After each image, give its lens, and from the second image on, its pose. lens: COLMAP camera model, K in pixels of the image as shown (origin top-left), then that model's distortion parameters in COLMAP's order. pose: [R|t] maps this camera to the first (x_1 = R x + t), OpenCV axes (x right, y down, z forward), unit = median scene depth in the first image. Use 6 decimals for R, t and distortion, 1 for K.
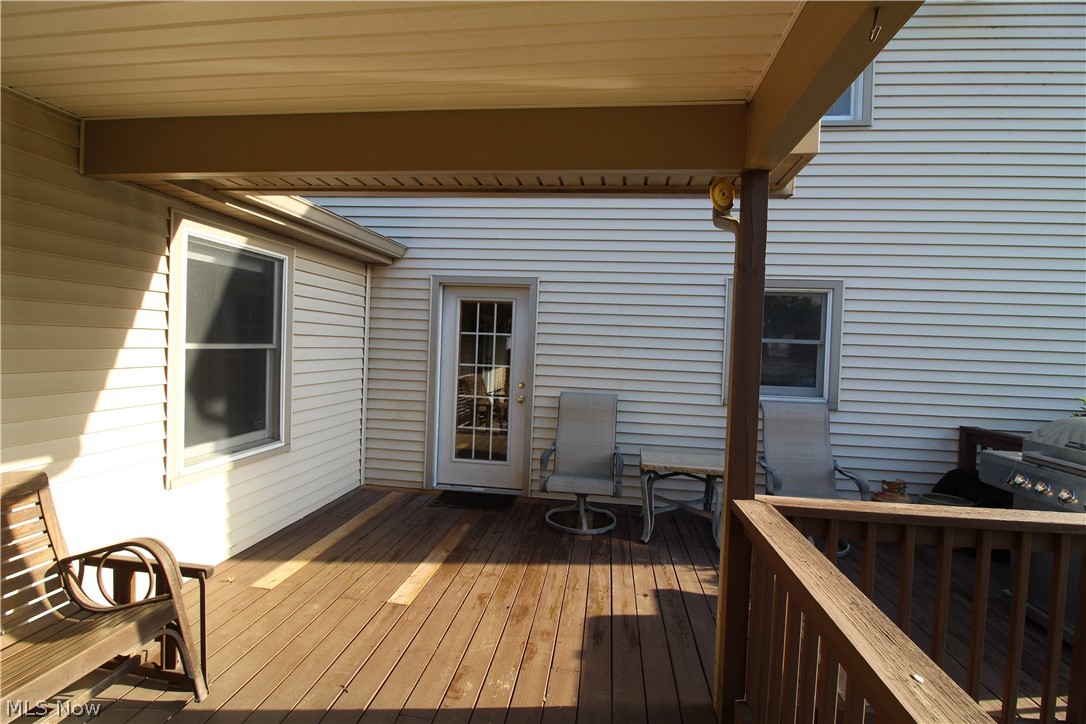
lens RADIAL K [[504.0, 0, 543.0], [0, 504.0, 362.0], [0, 0, 1]] dist [-0.019103, -0.000712]
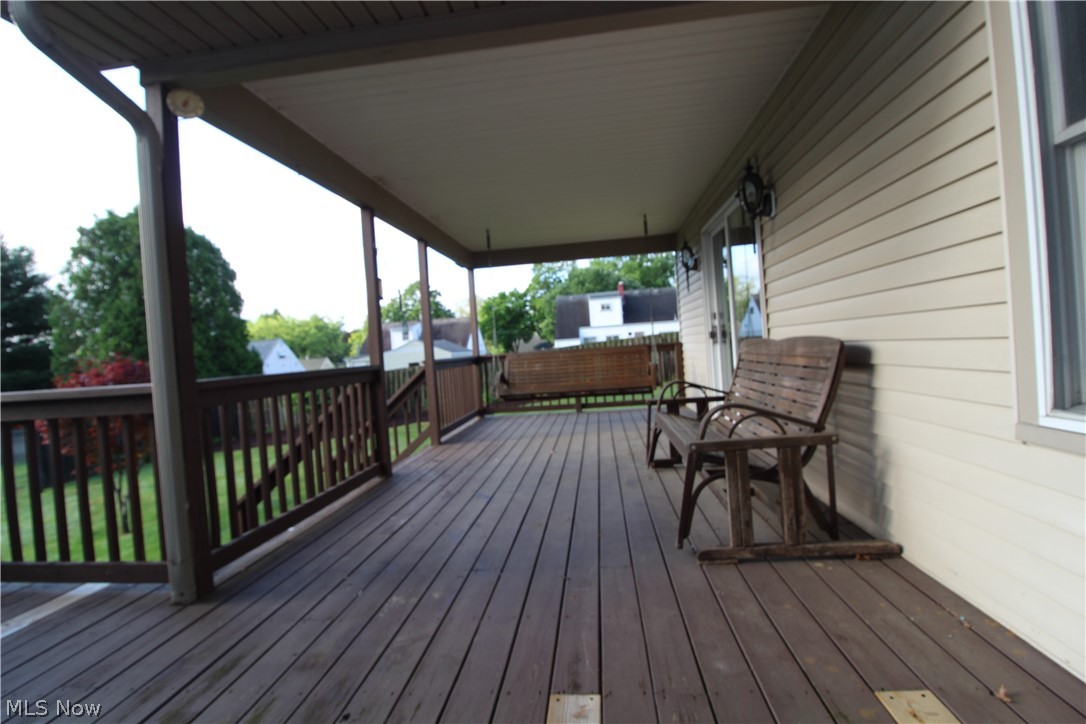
lens RADIAL K [[504.0, 0, 543.0], [0, 504.0, 362.0], [0, 0, 1]] dist [-0.019103, -0.000712]
pose [[-0.999145, 0.029115, -0.029336, -0.257679], [0.027430, 0.998038, 0.056283, 0.131764], [0.030917, 0.055430, -0.997984, 1.487845]]
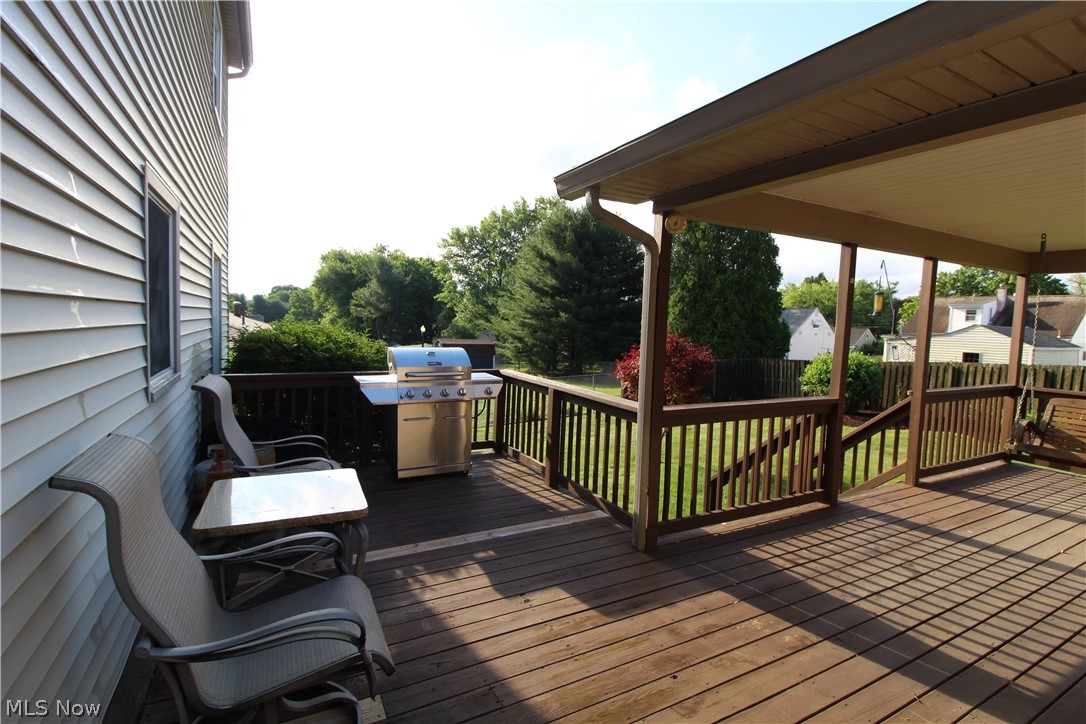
lens RADIAL K [[504.0, 0, 543.0], [0, 504.0, 362.0], [0, 0, 1]] dist [-0.019103, -0.000712]
pose [[-0.577309, -0.117380, 0.808045, -0.506495], [-0.027169, 0.991827, 0.124665, -0.058161], [-0.816074, 0.050016, -0.575779, 1.586466]]
